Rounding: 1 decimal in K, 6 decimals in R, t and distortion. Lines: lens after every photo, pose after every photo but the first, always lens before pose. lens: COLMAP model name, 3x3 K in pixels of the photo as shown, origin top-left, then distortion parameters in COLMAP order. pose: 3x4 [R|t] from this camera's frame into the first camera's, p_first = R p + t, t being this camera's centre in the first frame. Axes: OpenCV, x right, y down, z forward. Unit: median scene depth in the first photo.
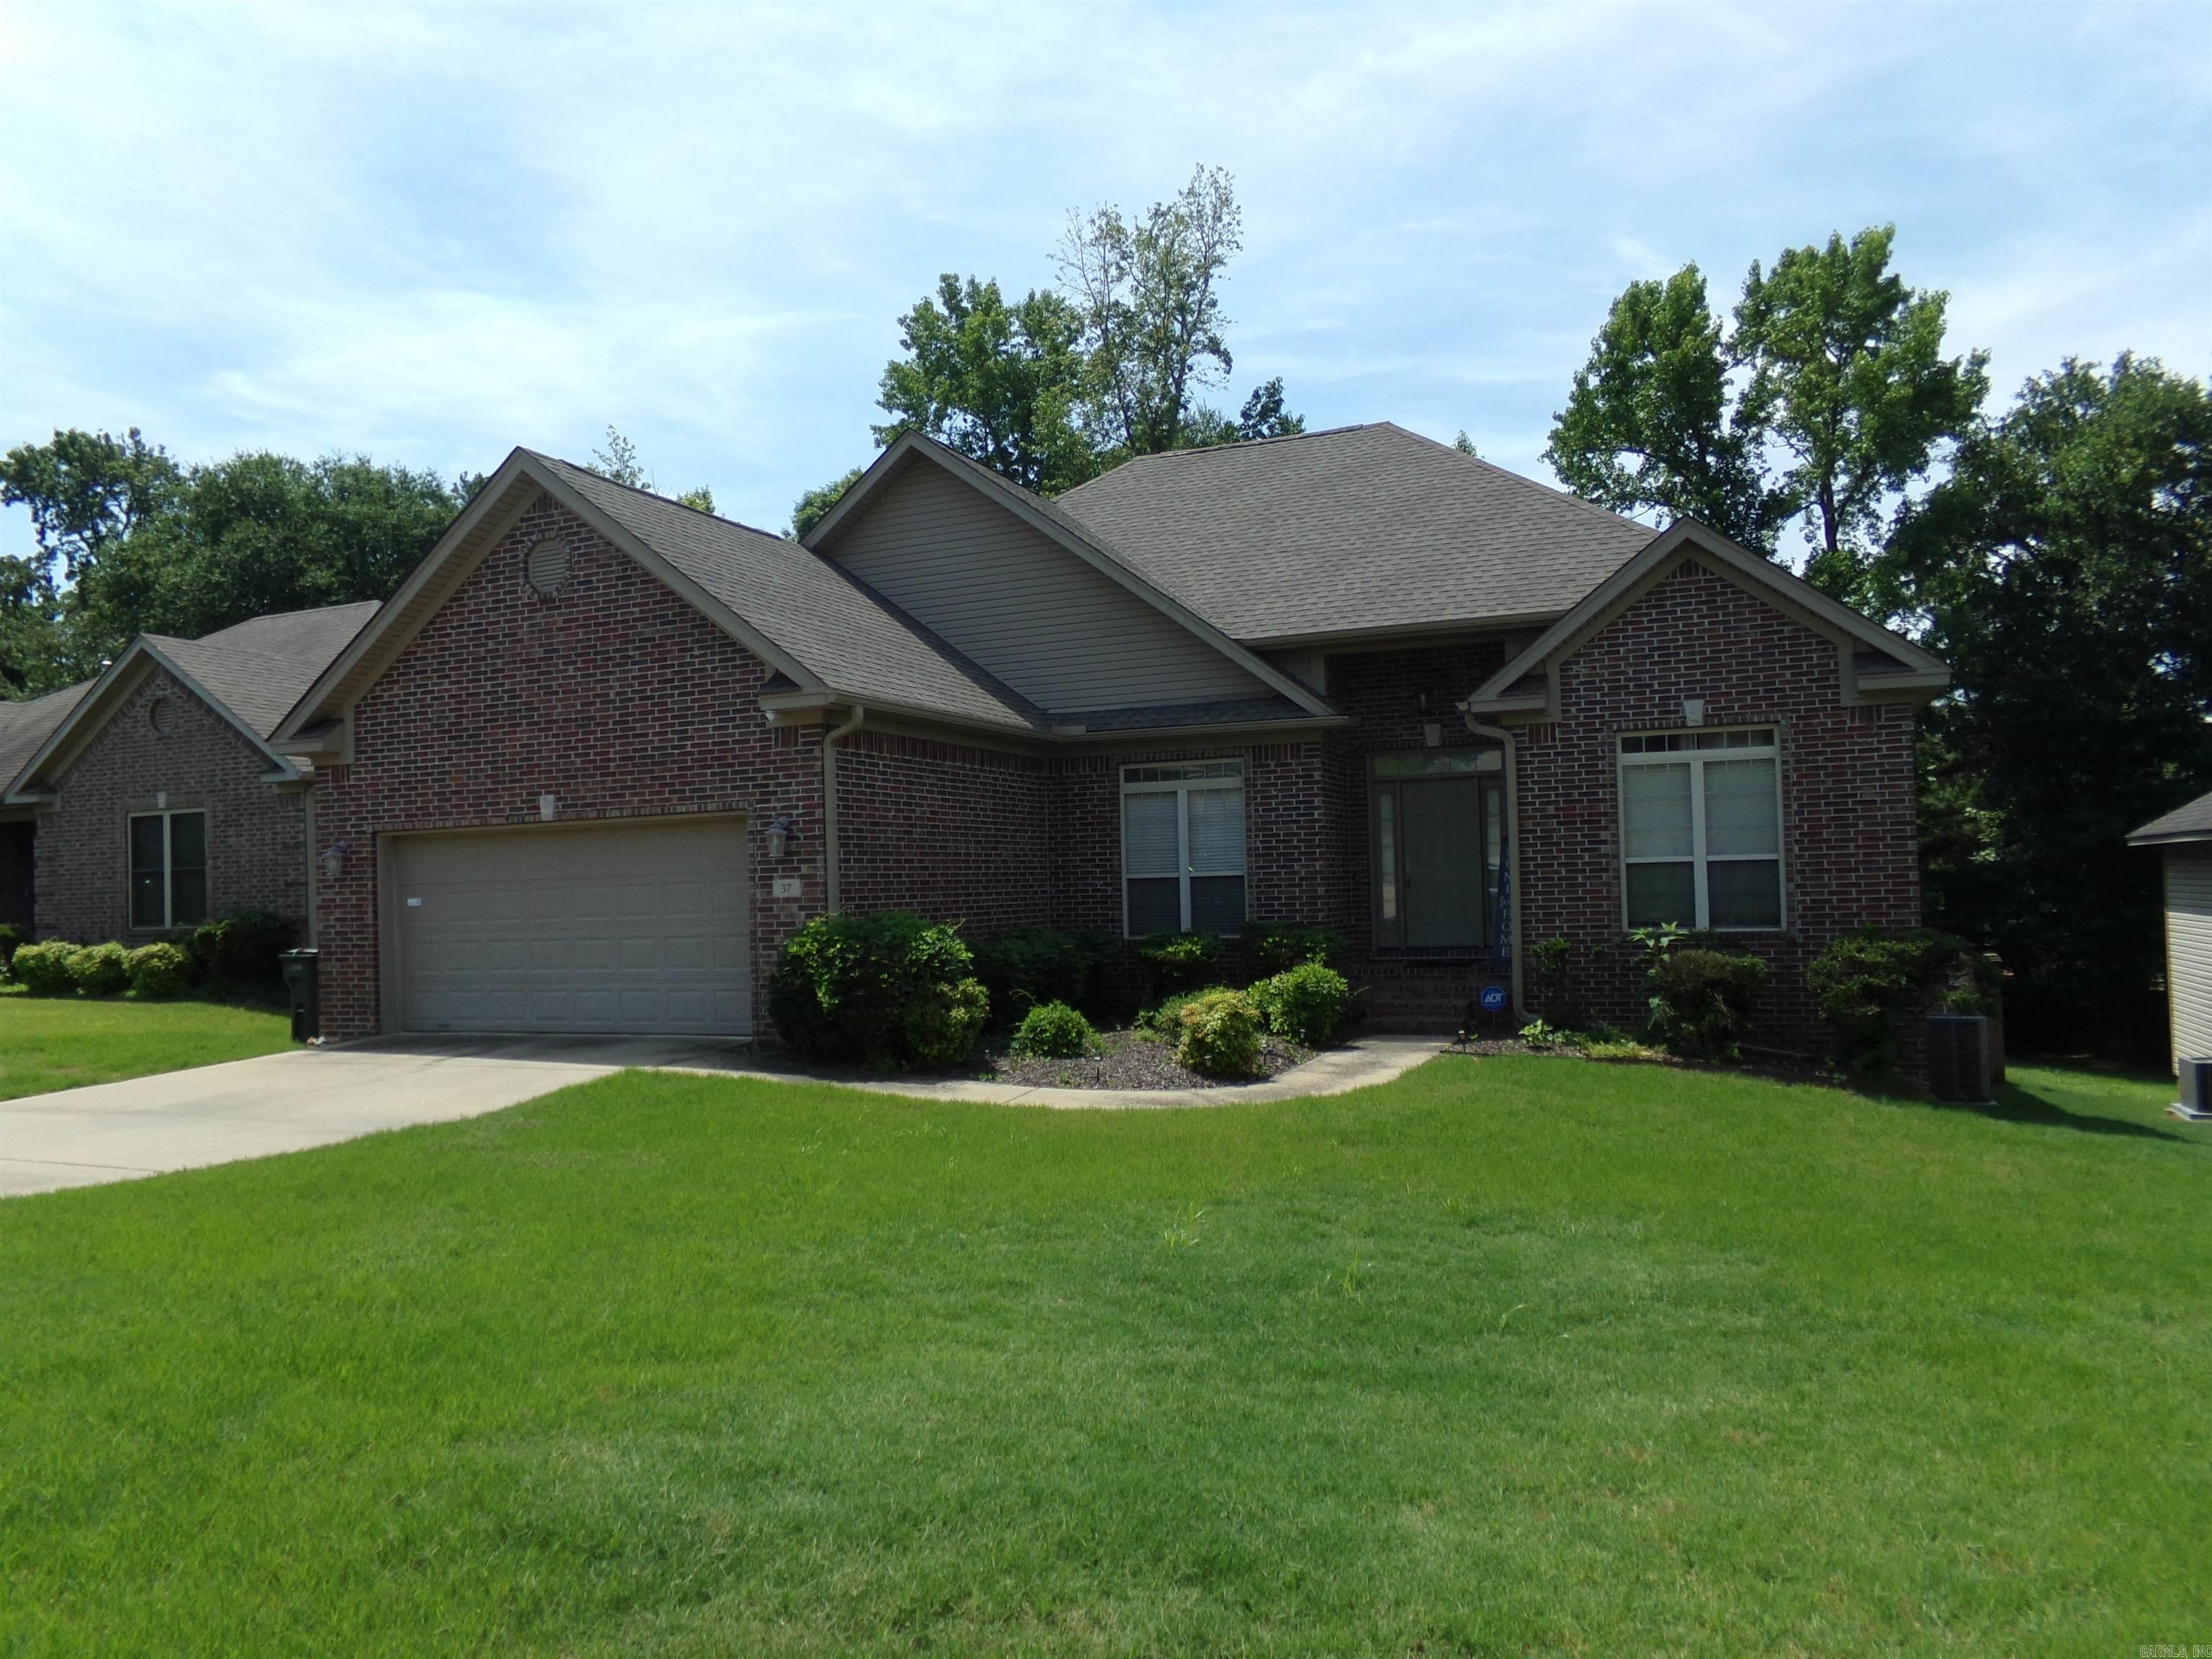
lens RADIAL K [[1543.2, 0, 1062.4], [0, 1543.2, 846.0], [0, 0, 1]] dist [-0.019848, 0.036454]
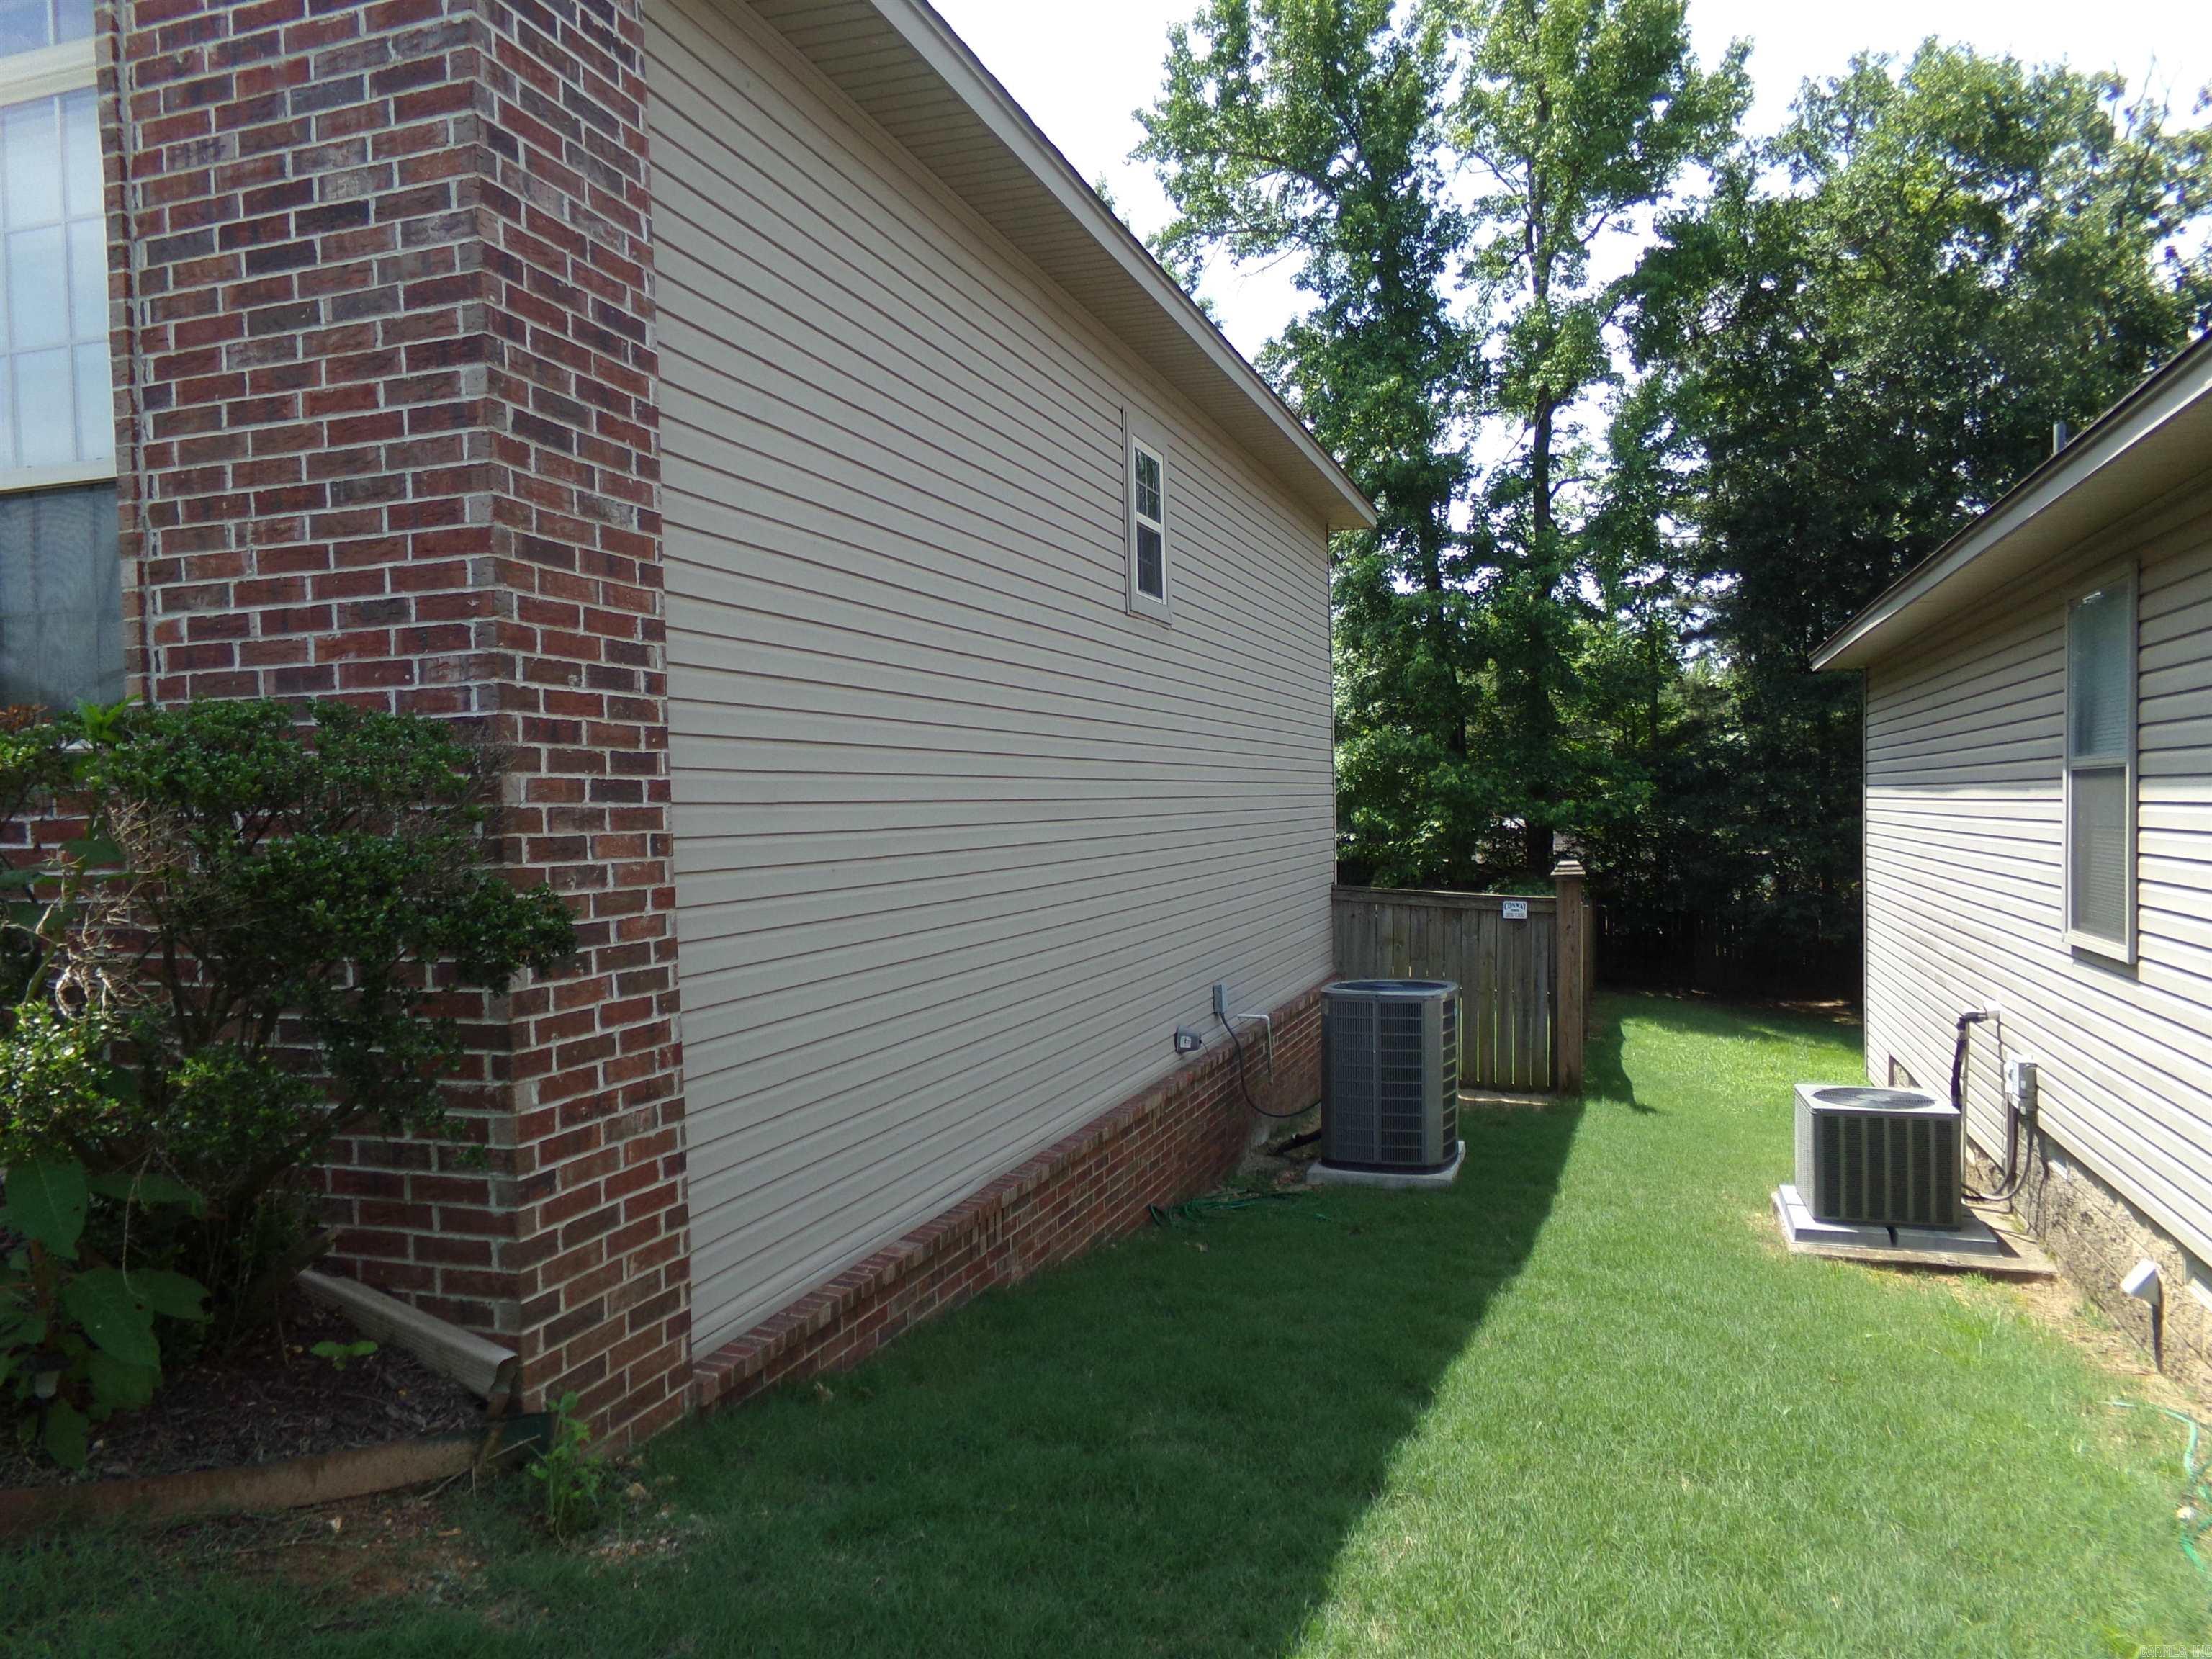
lens RADIAL K [[1543.2, 0, 1086.2], [0, 1543.2, 850.9], [0, 0, 1]] dist [-0.019848, 0.036454]
pose [[0.997128, 0.005378, 0.075541, 0.561626], [-0.009772, 0.998274, 0.057914, 0.051570], [-0.075099, -0.058486, 0.995459, 0.667238]]
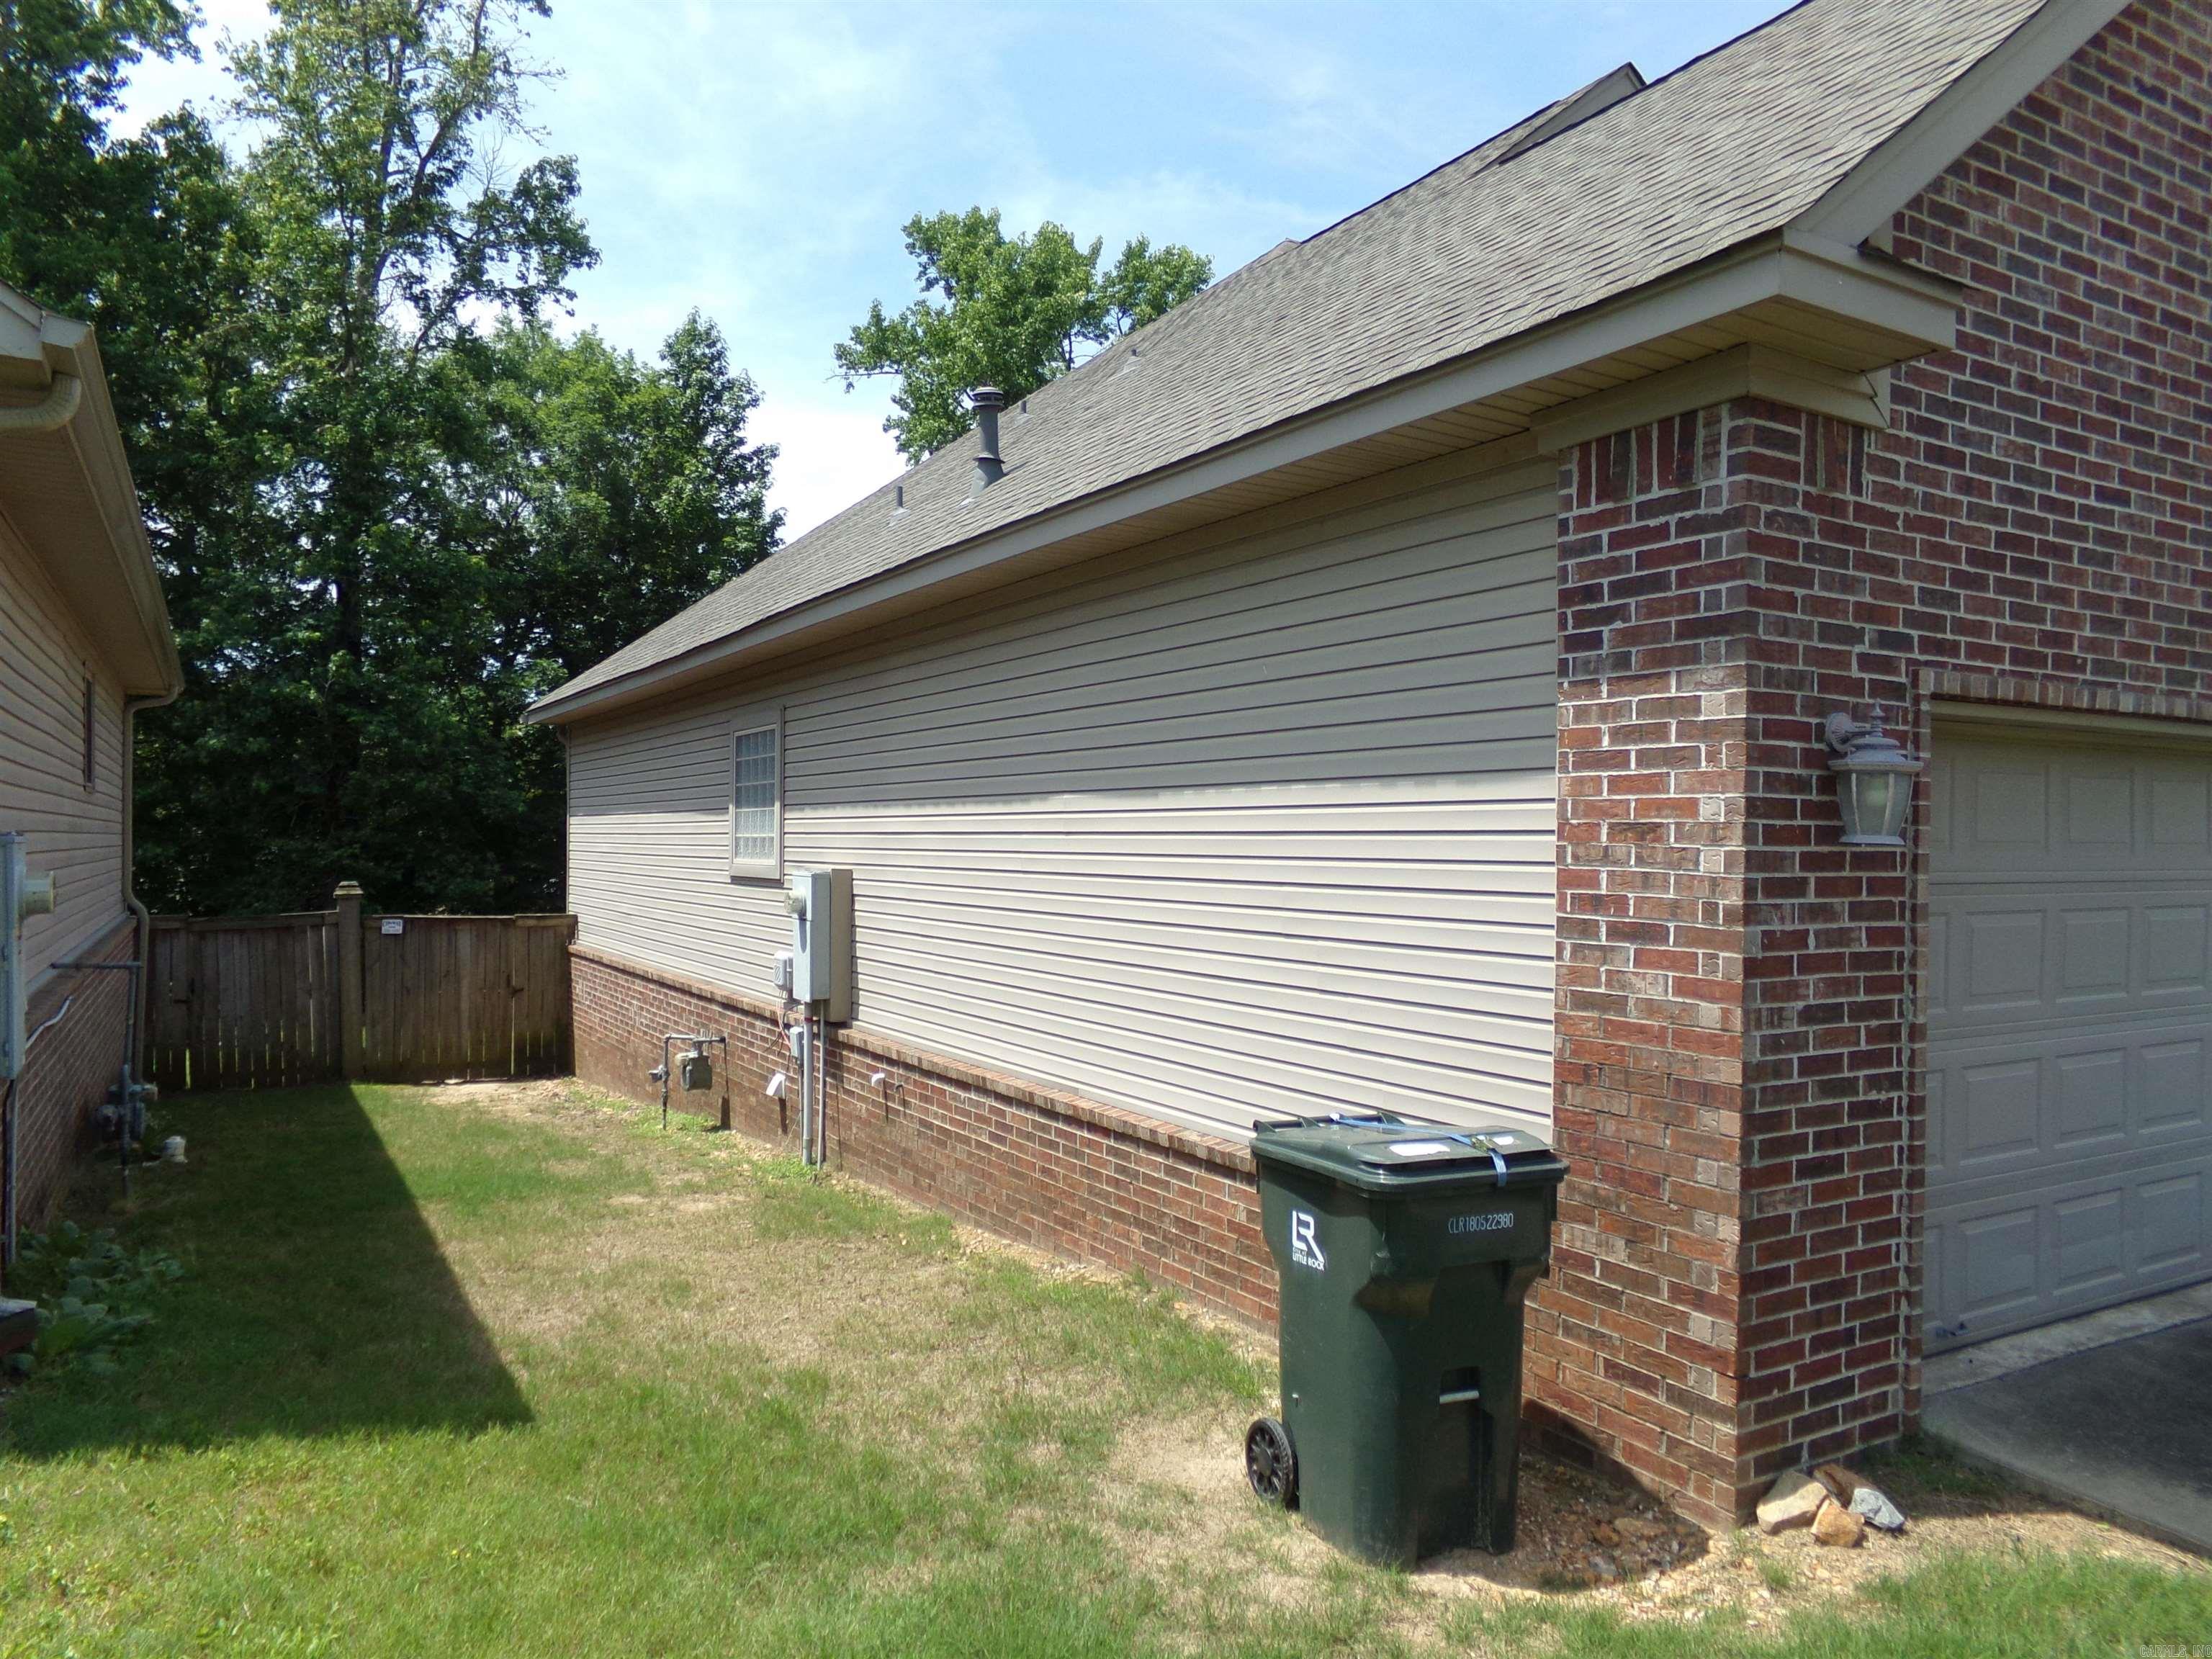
lens RADIAL K [[1543.2, 0, 1105.2], [0, 1543.2, 850.4], [0, 0, 1]] dist [-0.019848, 0.036454]
pose [[0.591916, 0.030787, 0.805411, -0.745378], [-0.050856, 0.998706, -0.000801, 0.025603], [-0.804393, -0.040486, 0.592716, 0.931748]]
